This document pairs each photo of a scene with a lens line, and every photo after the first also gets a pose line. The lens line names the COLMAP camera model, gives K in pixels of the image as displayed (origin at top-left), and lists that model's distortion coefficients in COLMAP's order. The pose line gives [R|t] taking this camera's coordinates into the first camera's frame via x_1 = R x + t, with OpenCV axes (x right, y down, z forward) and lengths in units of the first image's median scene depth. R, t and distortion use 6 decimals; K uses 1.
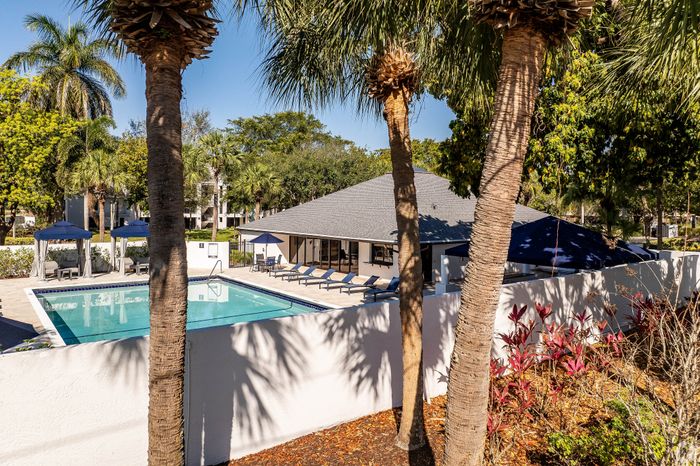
lens RADIAL K [[537.0, 0, 350.0], [0, 537.0, 233.0], [0, 0, 1]] dist [0.056356, 0.001479]
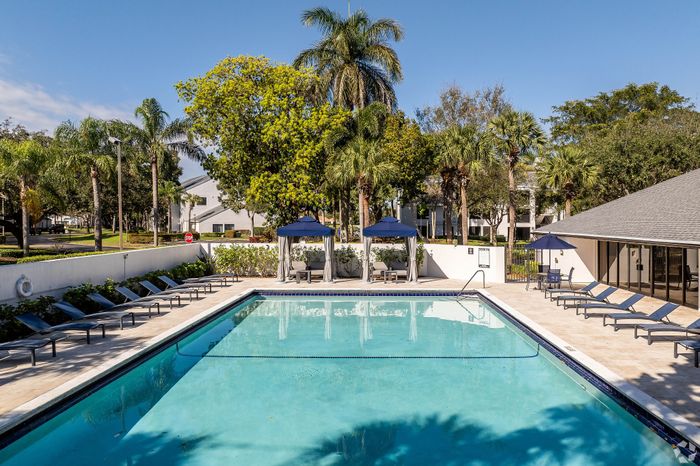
lens RADIAL K [[548.6, 0, 350.5], [0, 548.6, 218.4], [0, 0, 1]] dist [-0.031887, 0.005171]
pose [[0.798887, -0.004432, -0.601465, 0.056799], [-0.026818, 0.998716, -0.042979, 0.014356], [0.600883, 0.050465, 0.797742, 0.260958]]
